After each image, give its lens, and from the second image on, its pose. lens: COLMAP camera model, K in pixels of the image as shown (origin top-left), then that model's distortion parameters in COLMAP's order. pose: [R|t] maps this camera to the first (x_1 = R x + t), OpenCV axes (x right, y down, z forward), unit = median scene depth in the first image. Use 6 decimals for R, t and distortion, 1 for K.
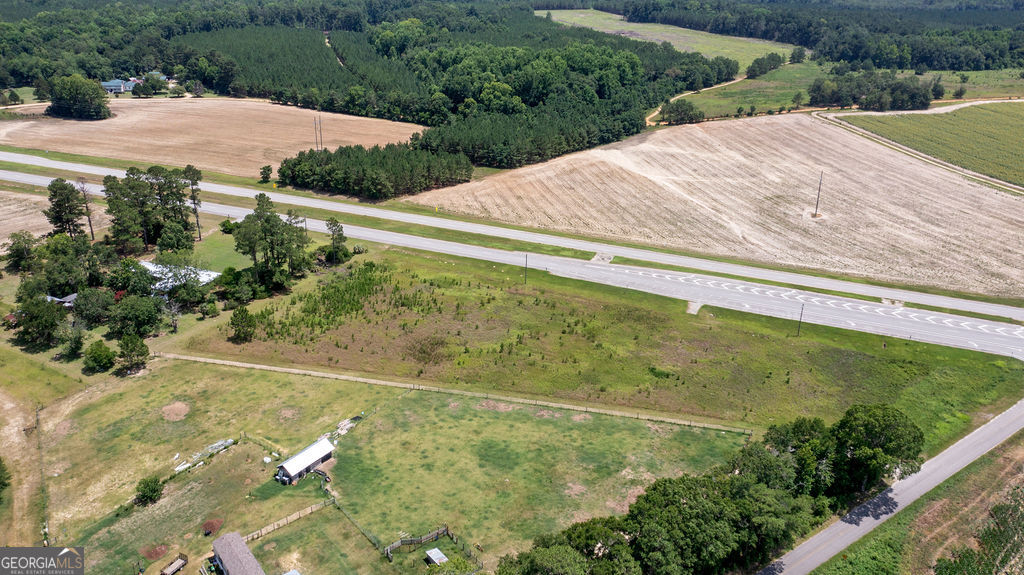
lens RADIAL K [[813.4, 0, 503.4], [0, 813.4, 289.5], [0, 0, 1]] dist [0.017452, -0.000714]
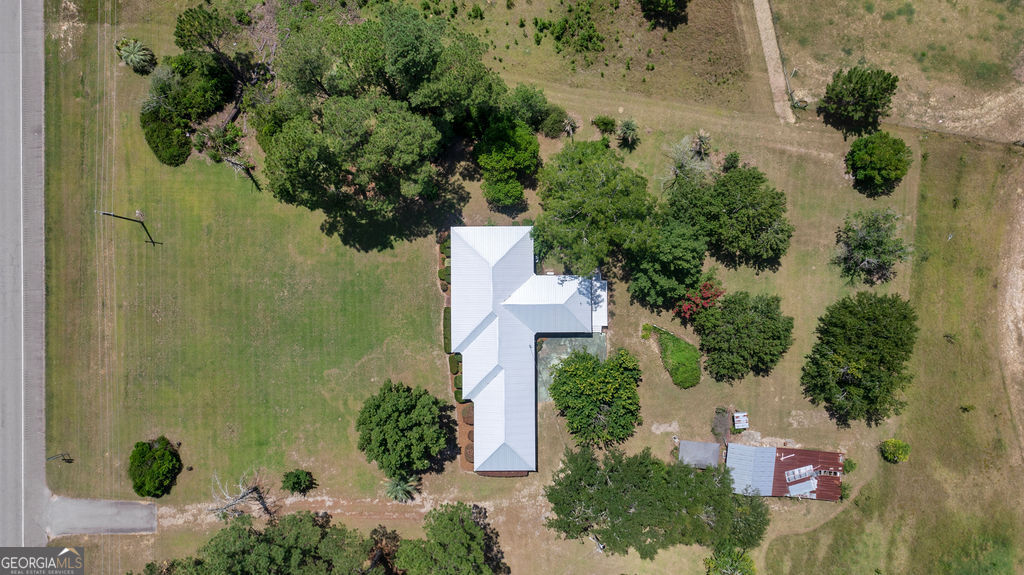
lens RADIAL K [[813.4, 0, 503.4], [0, 813.4, 289.5], [0, 0, 1]] dist [0.017452, -0.000714]
pose [[-0.409794, -0.912013, 0.017381, -0.285033], [0.366142, -0.147007, 0.918874, -0.284203], [-0.835469, 0.382913, 0.394169, 0.608109]]
